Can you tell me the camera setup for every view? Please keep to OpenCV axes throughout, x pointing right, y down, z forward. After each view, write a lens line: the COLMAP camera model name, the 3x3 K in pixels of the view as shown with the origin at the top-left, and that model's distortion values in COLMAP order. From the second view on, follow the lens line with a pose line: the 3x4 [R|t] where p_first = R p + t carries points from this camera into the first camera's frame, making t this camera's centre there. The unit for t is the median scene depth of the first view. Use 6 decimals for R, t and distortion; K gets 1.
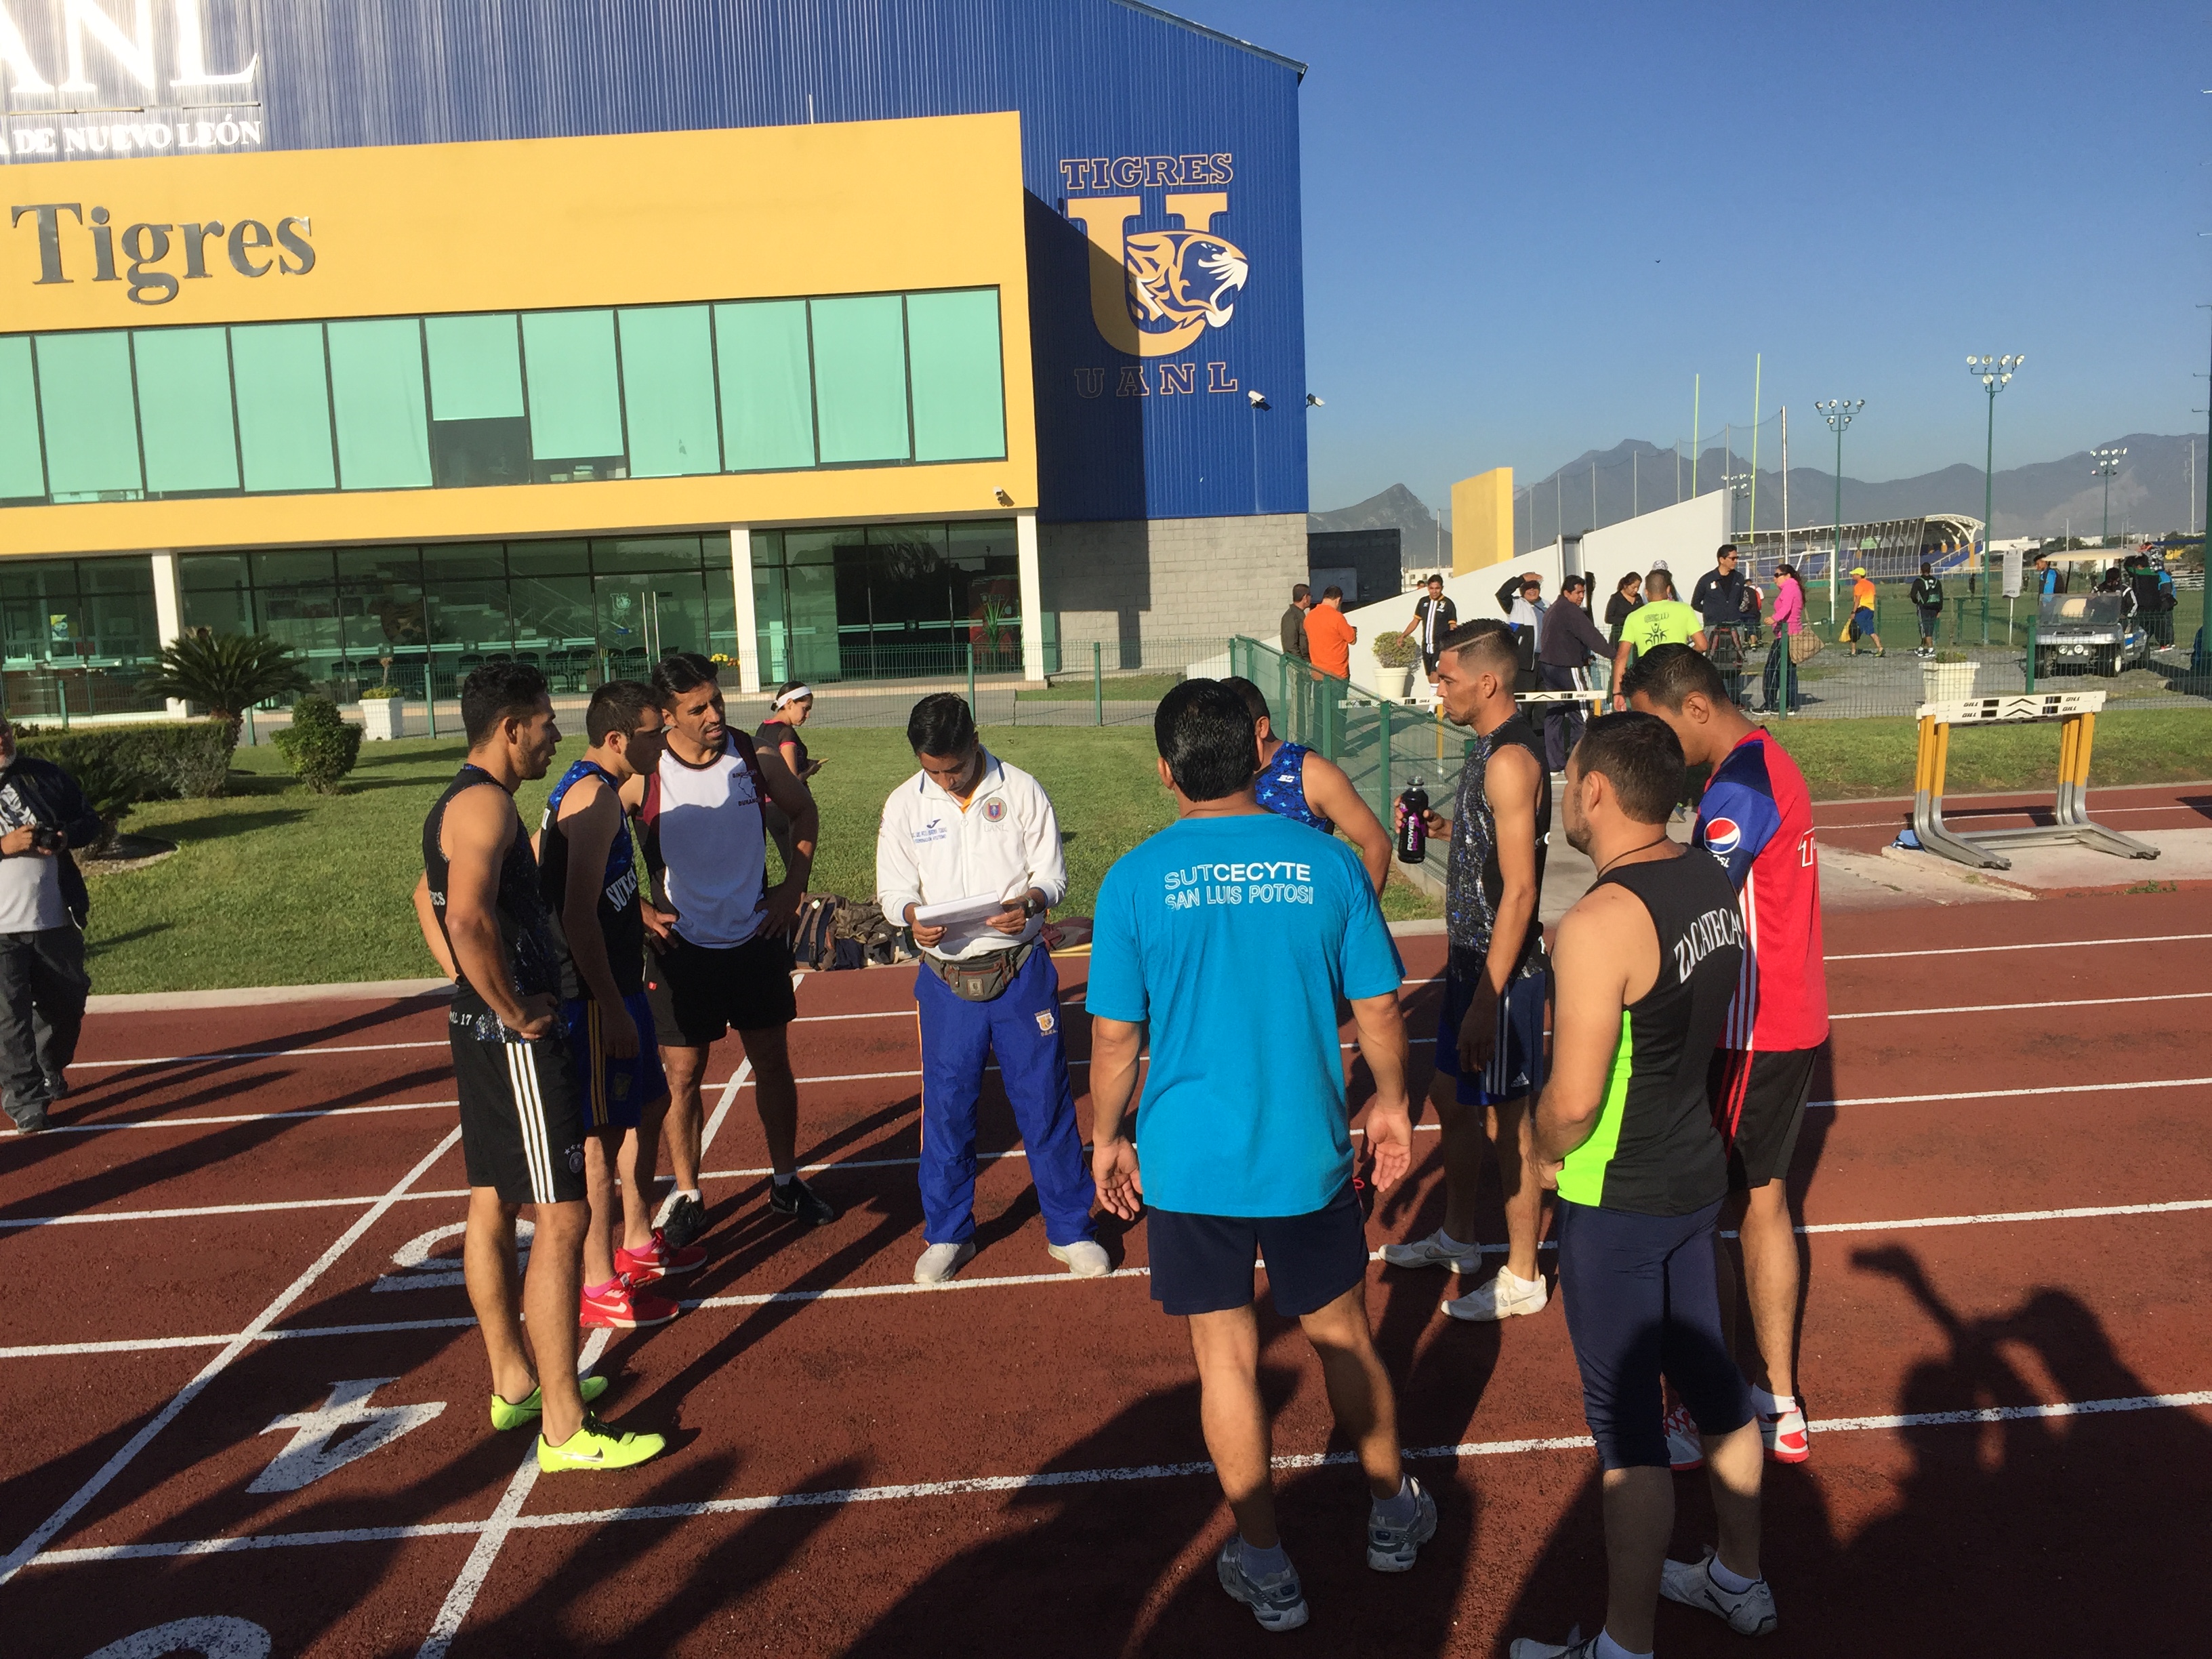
lens RADIAL K [[1859.1, 0, 1061.9], [0, 1859.1, 823.1], [0, 0, 1]] dist [0.072686, -0.096843]
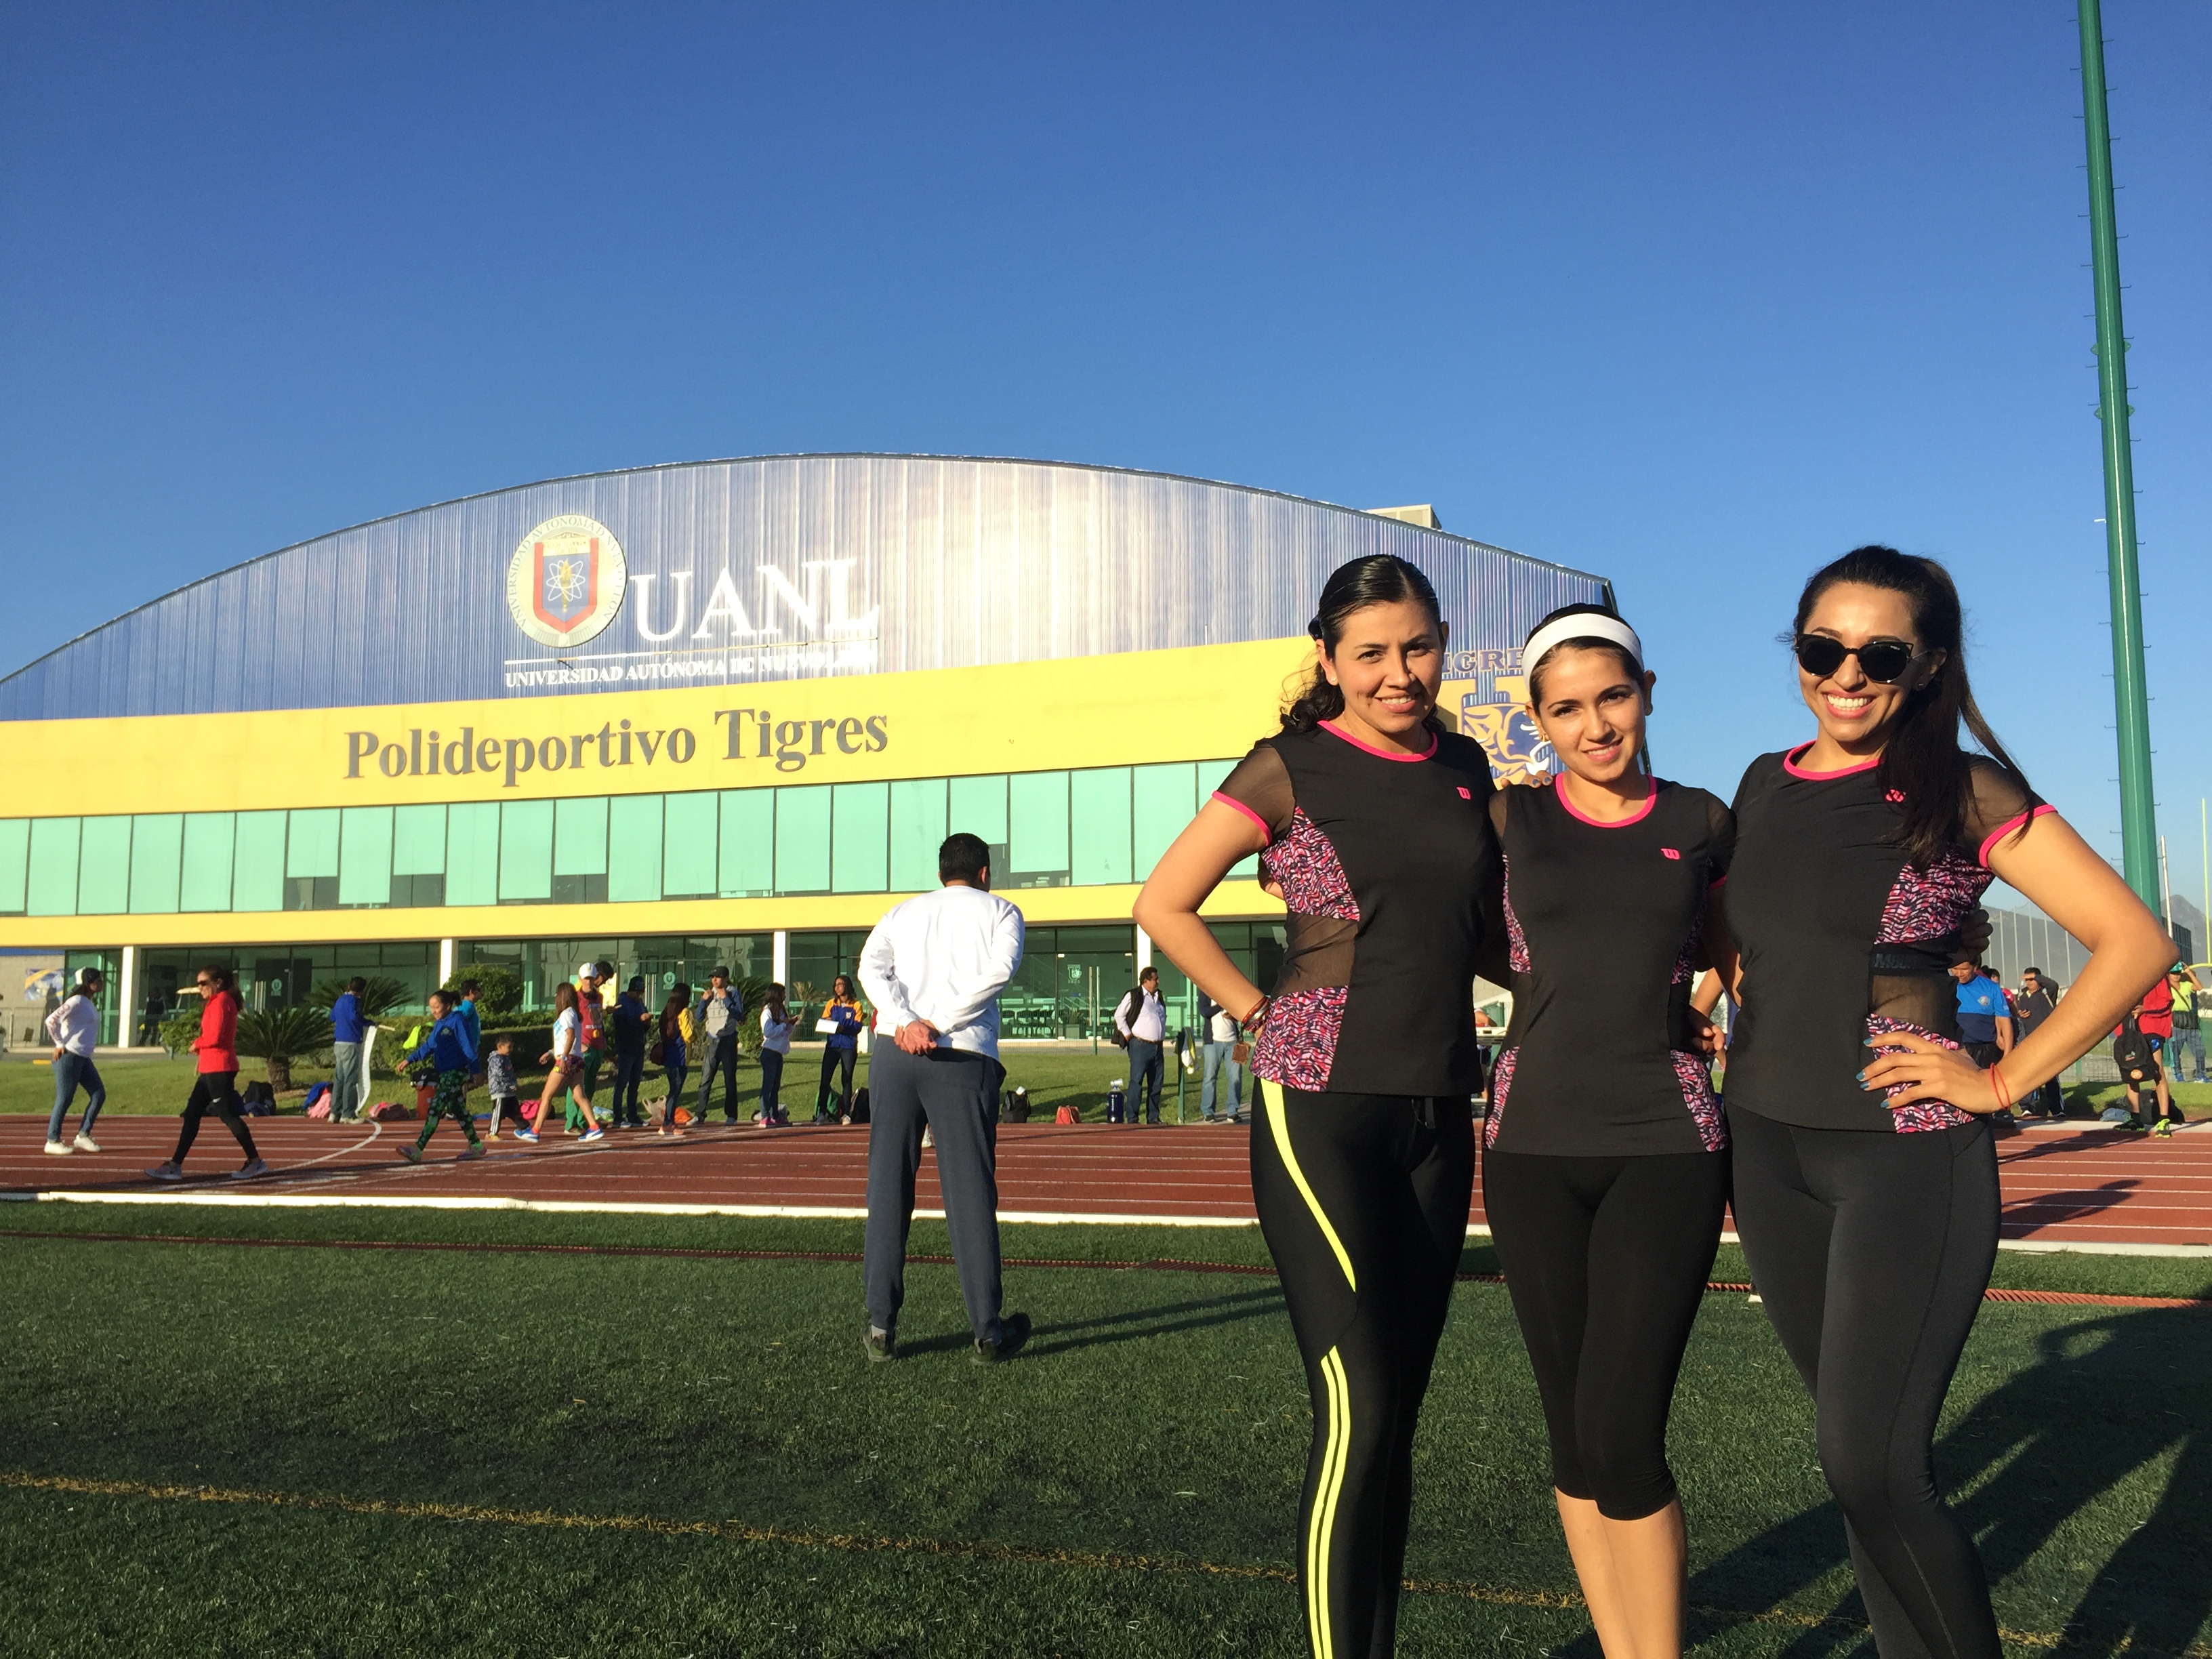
lens RADIAL K [[1848.7, 0, 1106.0], [0, 1848.7, 829.5], [0, 0, 1]] dist [0.077680, -0.112629]
pose [[0.942139, 0.003457, -0.335205, 0.262533], [-0.072706, 0.978252, -0.194259, 0.044341], [0.327244, 0.207390, 0.921901, -0.292432]]
